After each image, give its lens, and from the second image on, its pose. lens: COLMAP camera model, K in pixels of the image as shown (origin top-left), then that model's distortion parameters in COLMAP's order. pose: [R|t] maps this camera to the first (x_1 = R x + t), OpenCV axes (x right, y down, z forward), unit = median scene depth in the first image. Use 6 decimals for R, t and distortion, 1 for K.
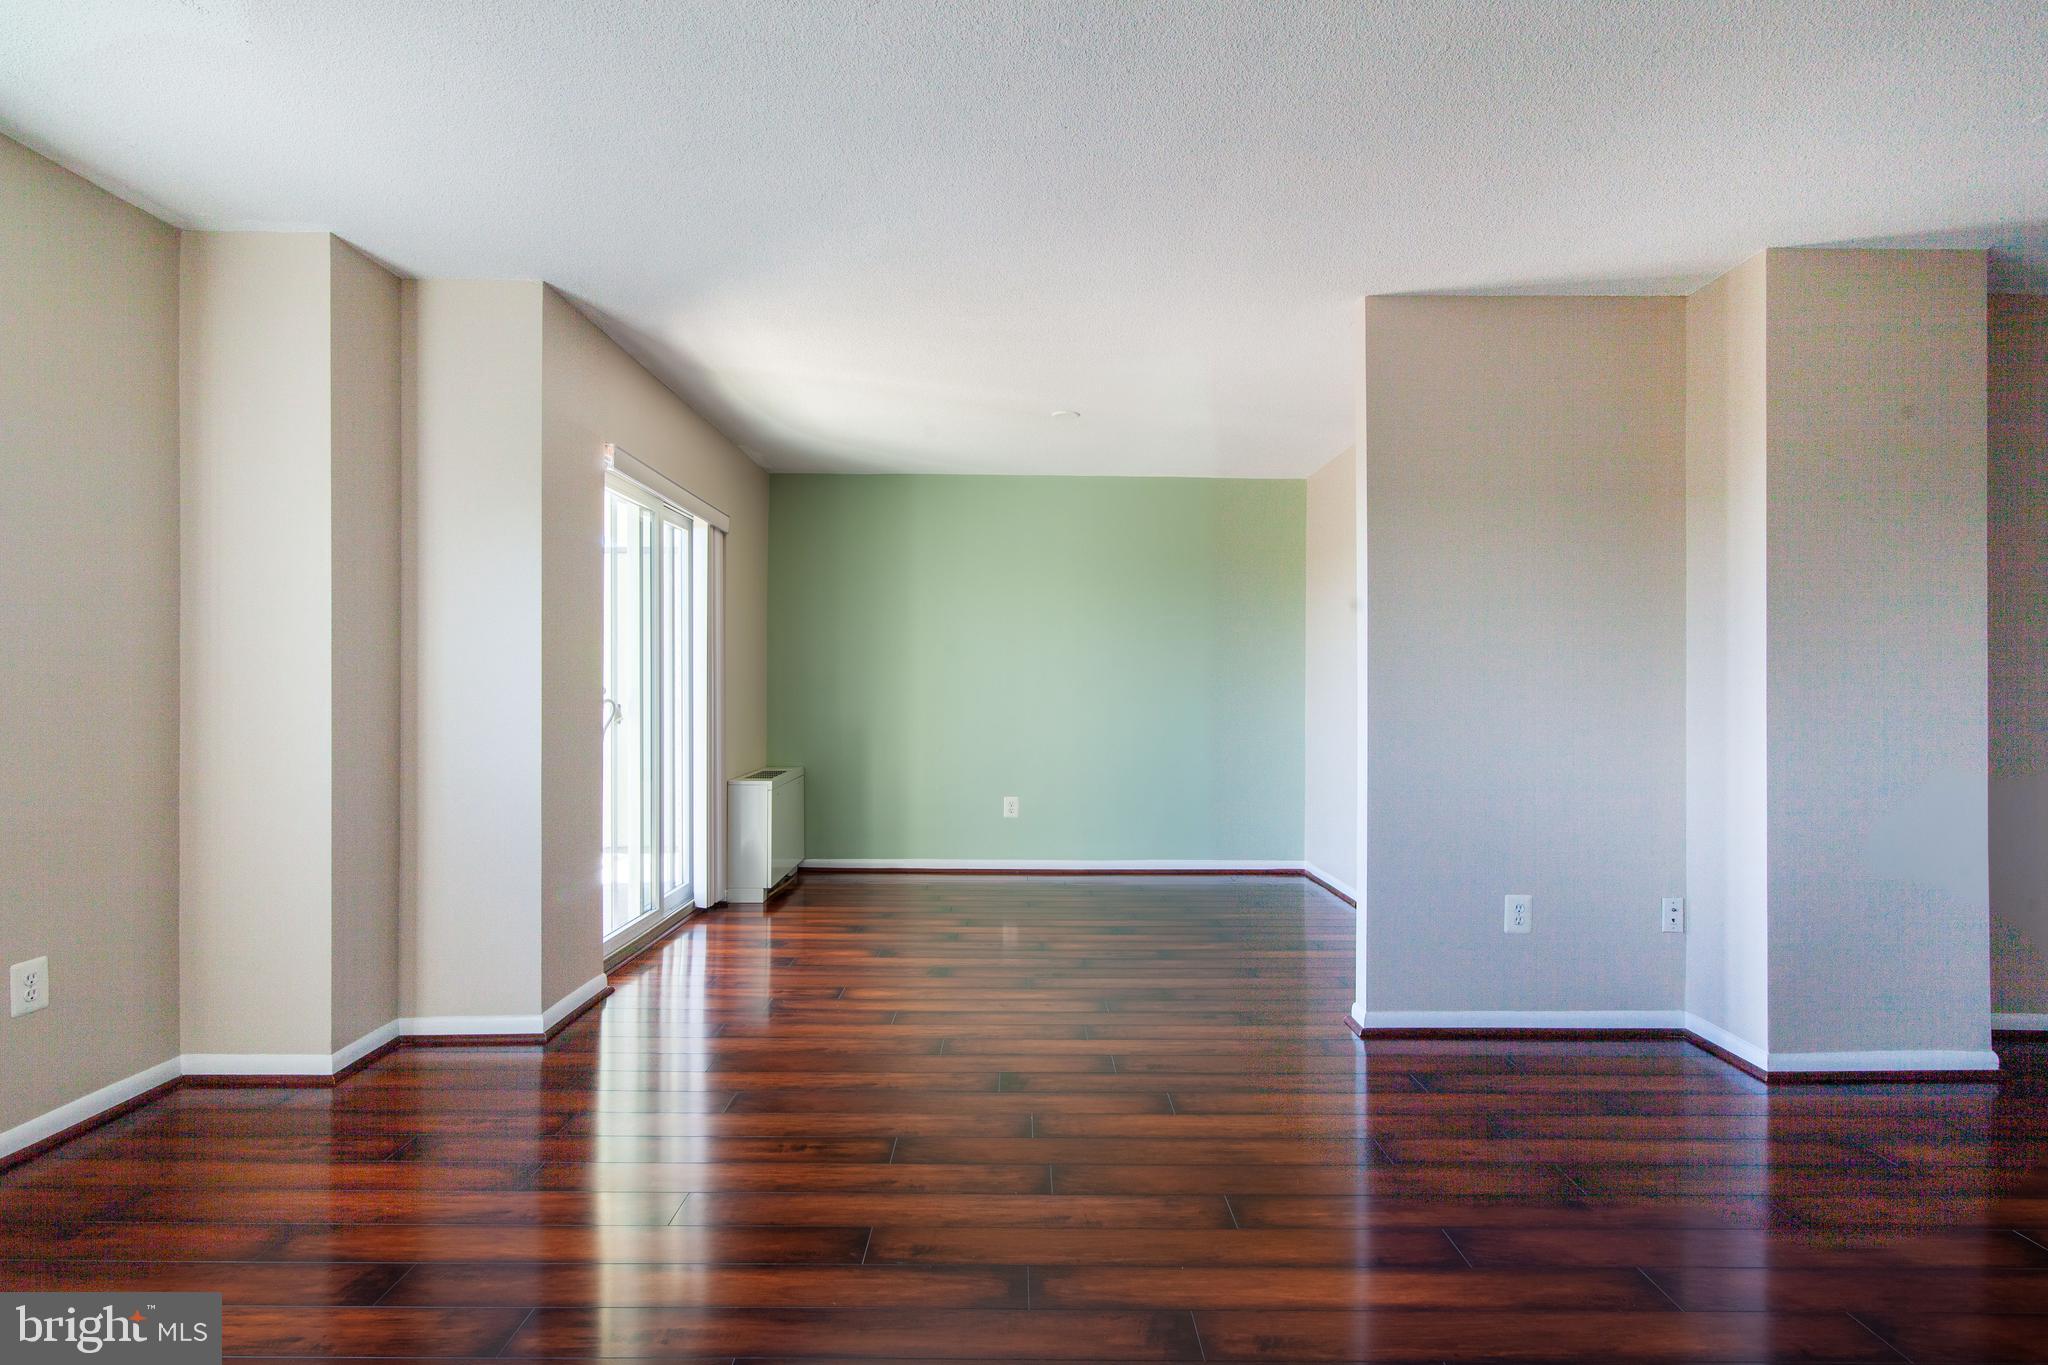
lens RADIAL K [[977.6, 0, 1043.2], [0, 977.6, 687.8], [0, 0, 1]] dist [0.000706, 0.002202]
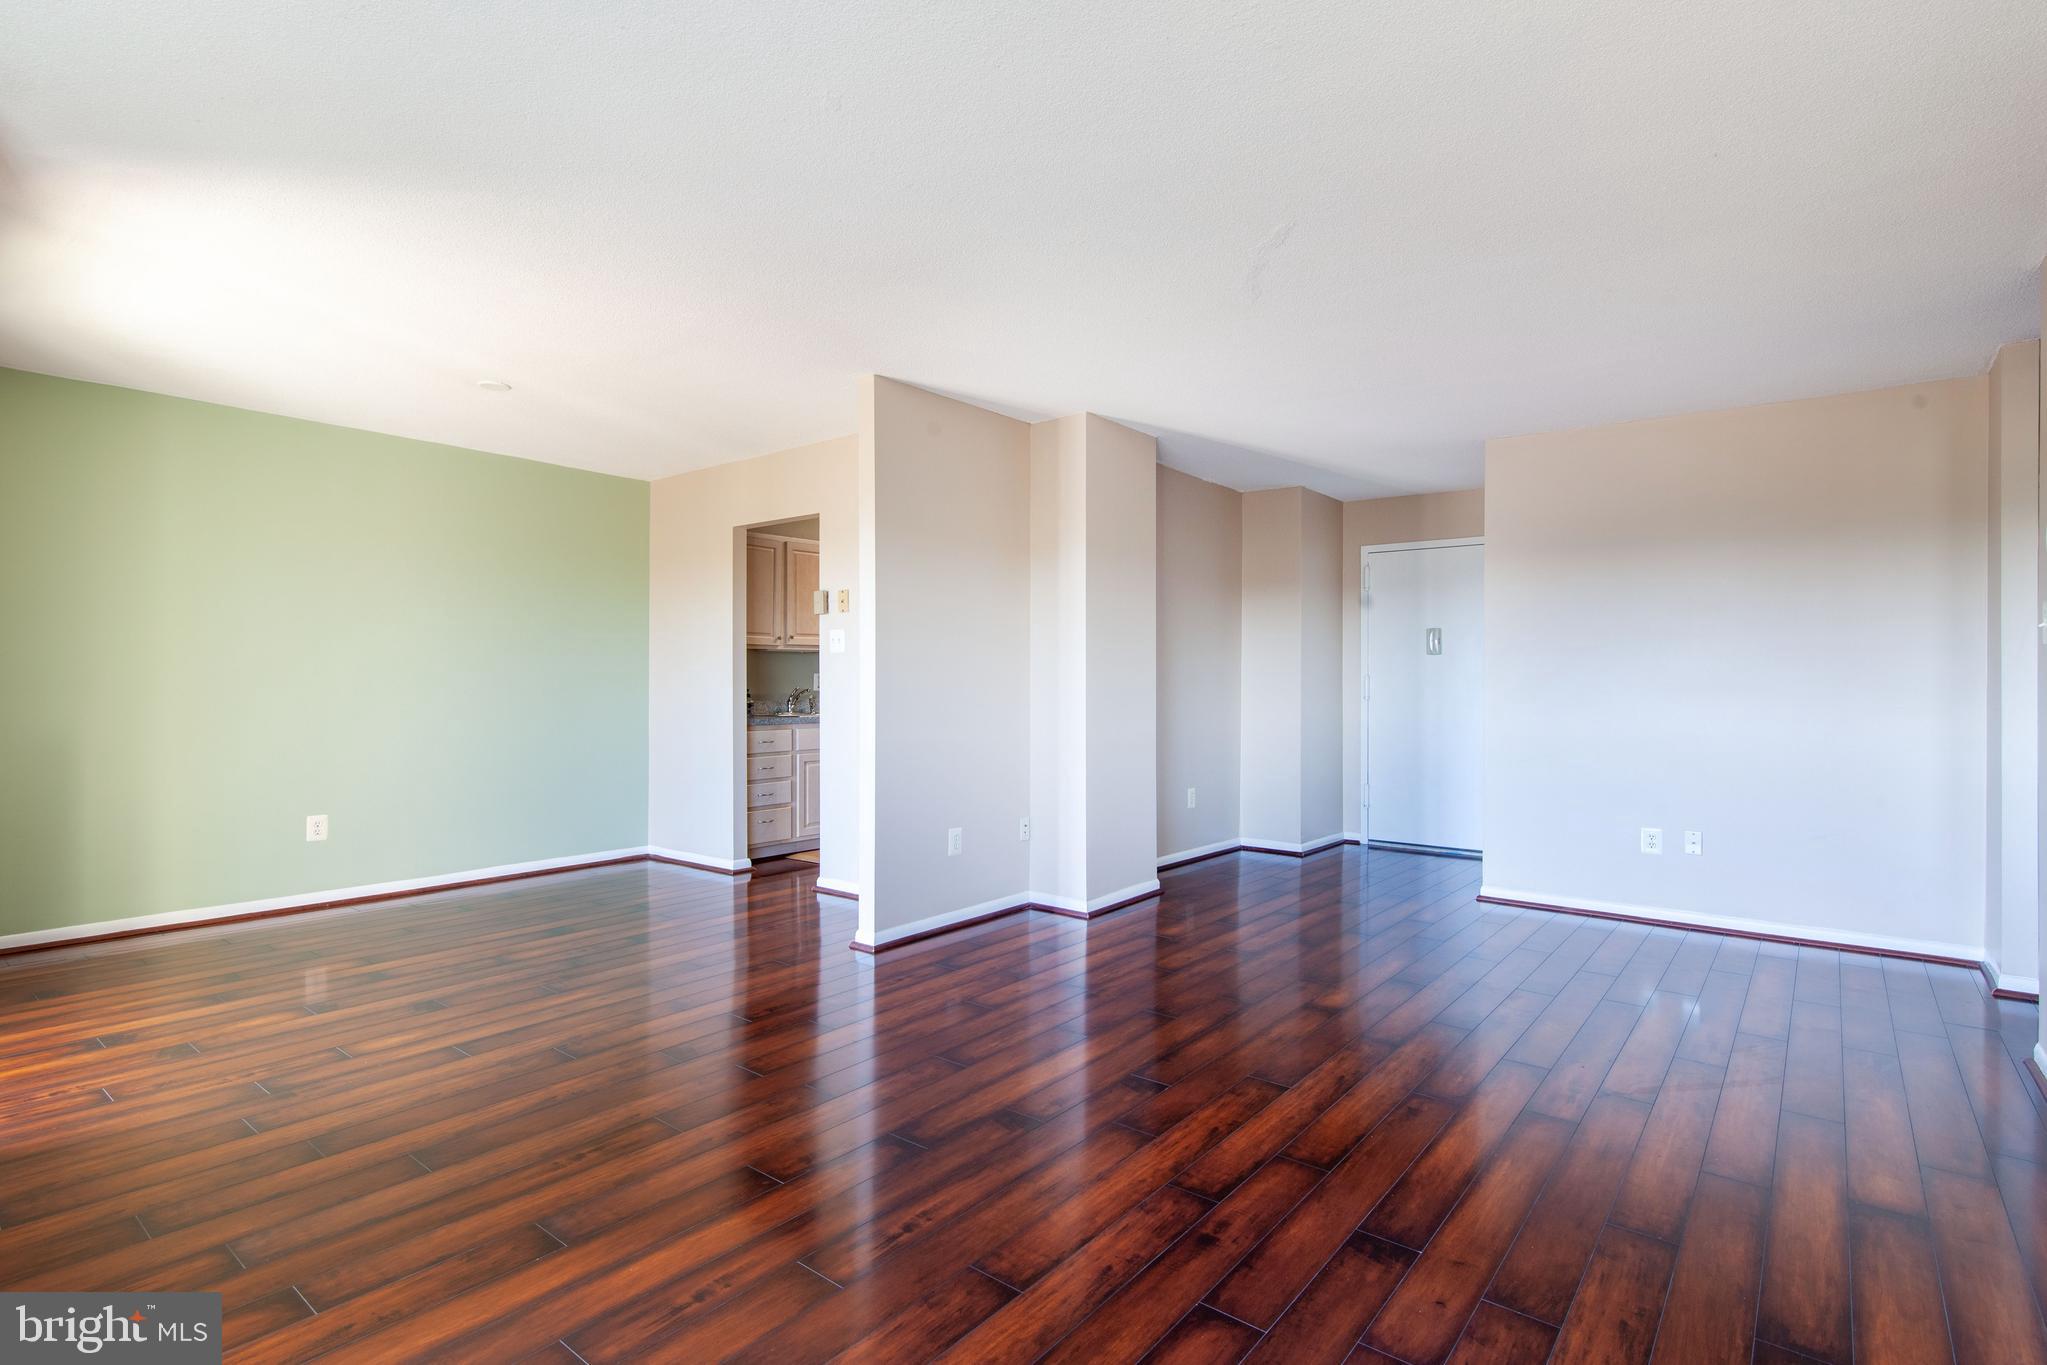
lens RADIAL K [[977.1, 0, 1035.5], [0, 977.1, 690.0], [0, 0, 1]] dist [0.000706, 0.002202]
pose [[0.628333, -0.009838, 0.777882, -0.551623], [0.003630, 0.999946, 0.009714, 0.001699], [-0.777936, -0.003280, 0.628335, 0.034591]]
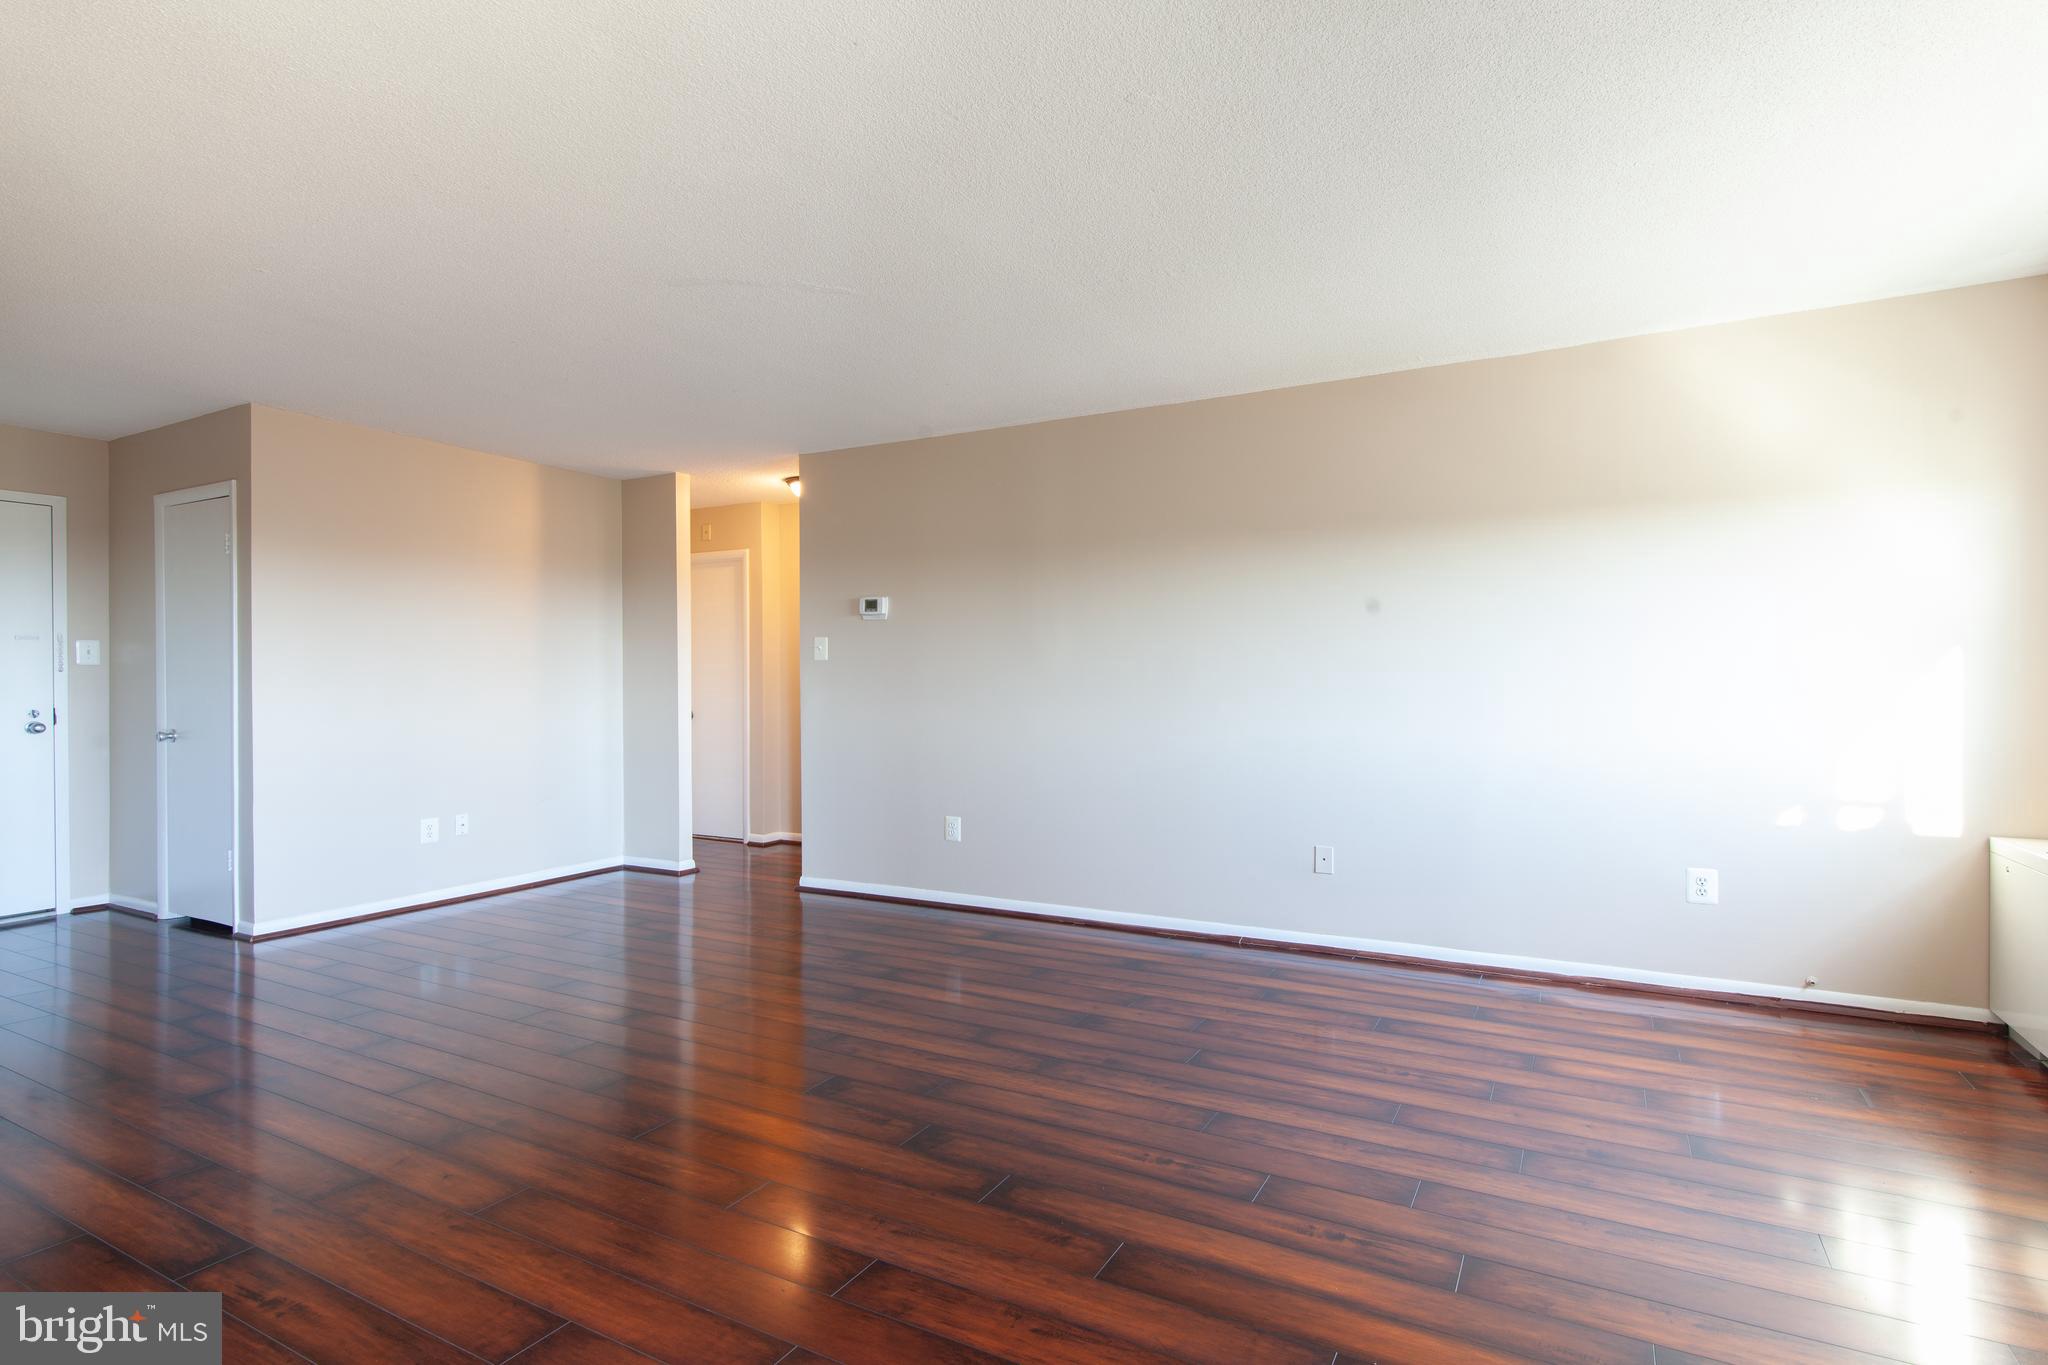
lens RADIAL K [[977.6, 0, 1007.7], [0, 977.6, 700.7], [0, 0, 1]] dist [0.000706, 0.002202]
pose [[-0.865588, -0.011261, 0.500630, -0.355218], [-0.004944, 0.999891, 0.013942, 0.019614], [-0.500732, 0.009593, -0.865549, 1.185897]]
